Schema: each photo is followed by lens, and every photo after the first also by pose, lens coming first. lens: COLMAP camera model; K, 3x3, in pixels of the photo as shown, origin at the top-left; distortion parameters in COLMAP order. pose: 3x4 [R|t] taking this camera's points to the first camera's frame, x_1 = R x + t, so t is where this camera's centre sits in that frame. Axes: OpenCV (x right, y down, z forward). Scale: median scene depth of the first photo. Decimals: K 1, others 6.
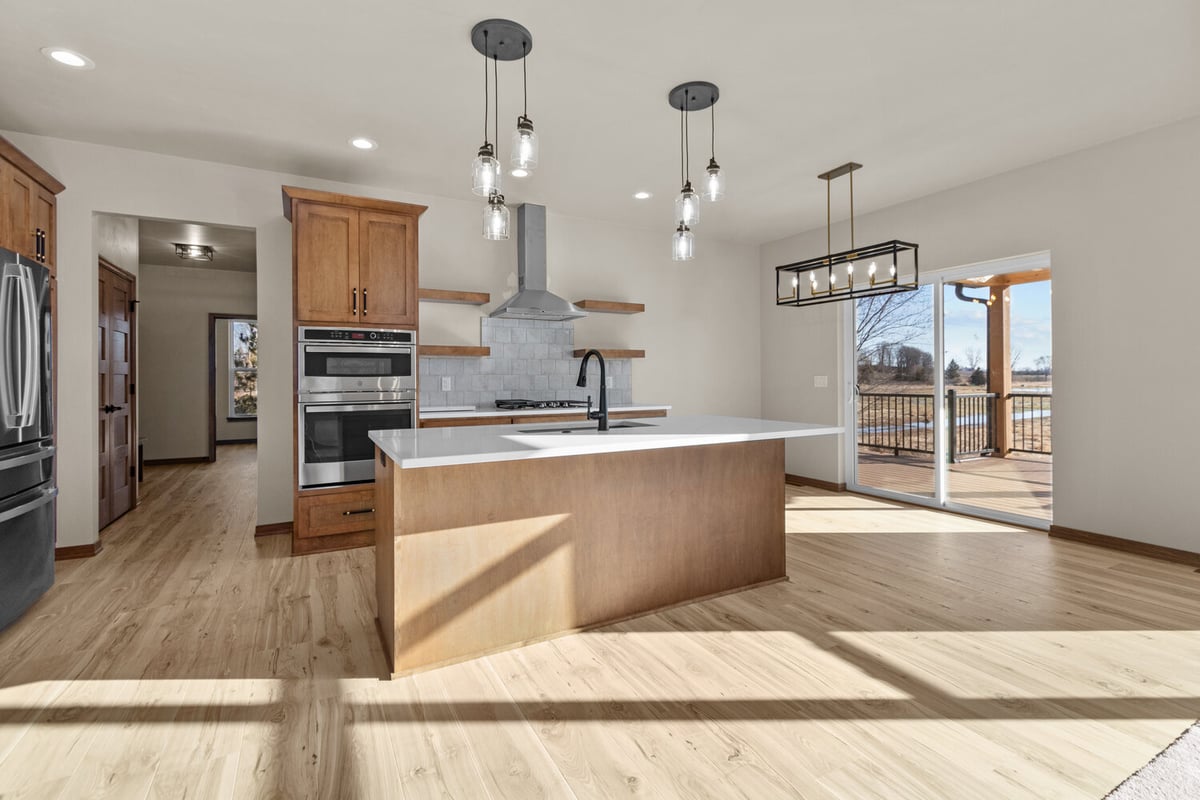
lens RADIAL K [[545.2, 0, 597.9], [0, 545.2, 375.6], [0, 0, 1]] dist [0.004873, -0.001220]
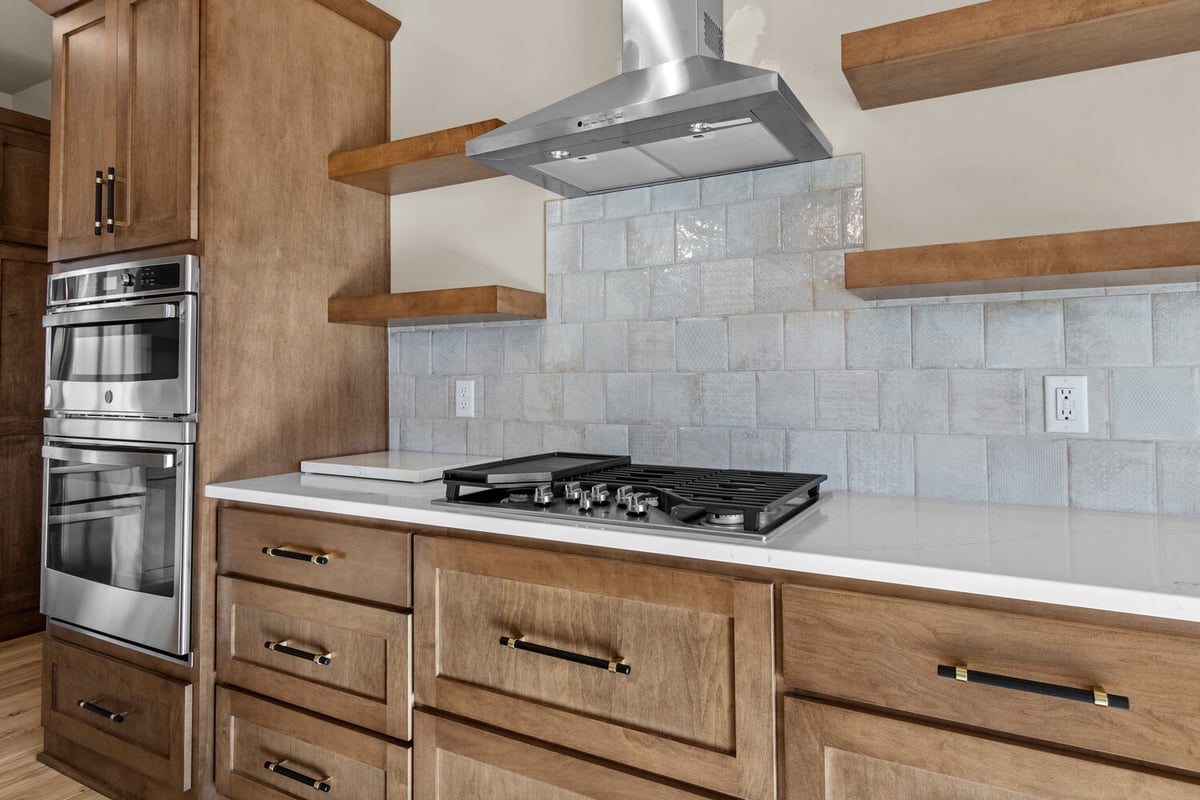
lens RADIAL K [[713.2, 0, 597.6], [0, 713.2, 360.1], [0, 0, 1]] dist [0.006139, 0.000627]
pose [[0.534331, -0.020412, -0.845029, 0.223120], [0.006473, 0.999778, -0.020057, -0.000486], [0.845251, 0.005247, 0.534344, 1.012108]]
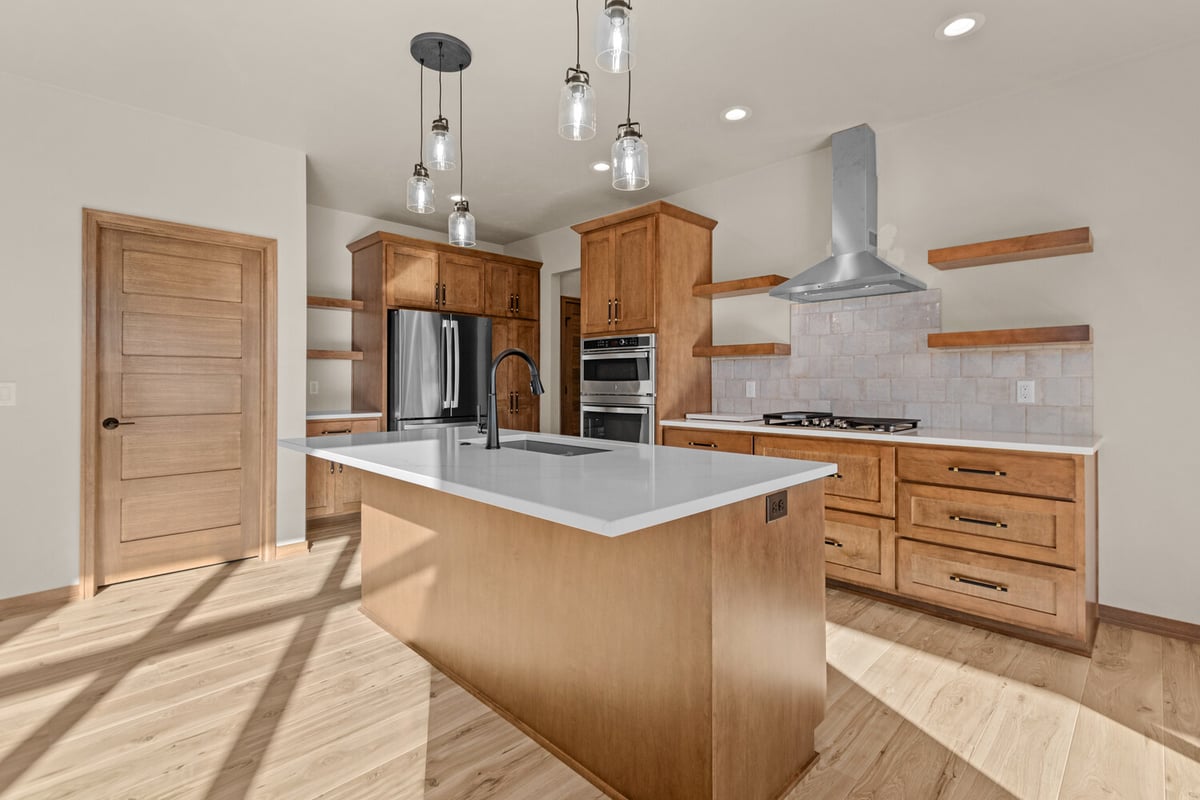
lens RADIAL K [[545.2, 0, 600.3], [0, 545.2, 385.7], [0, 0, 1]] dist [0.004873, -0.001220]
pose [[0.286551, 0.012111, -0.957988, 0.586884], [0.003113, 0.999903, 0.013571, -0.003054], [0.958060, -0.006871, 0.286485, 0.655432]]
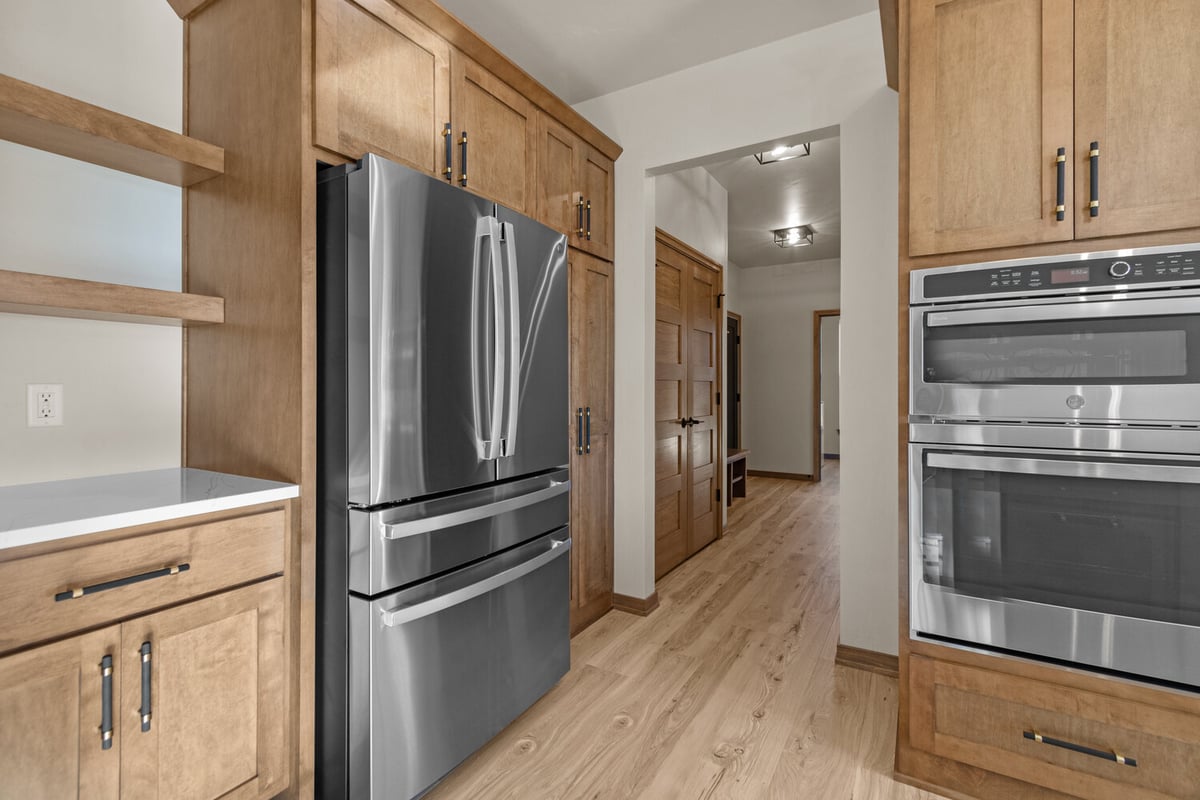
lens RADIAL K [[545.2, 0, 602.9], [0, 545.2, 388.0], [0, 0, 1]] dist [0.004873, -0.001220]
pose [[0.517055, 0.005977, -0.855931, -0.278952], [0.001878, 0.999965, 0.008117, 0.001585], [0.855950, -0.005805, 0.517026, 0.522122]]
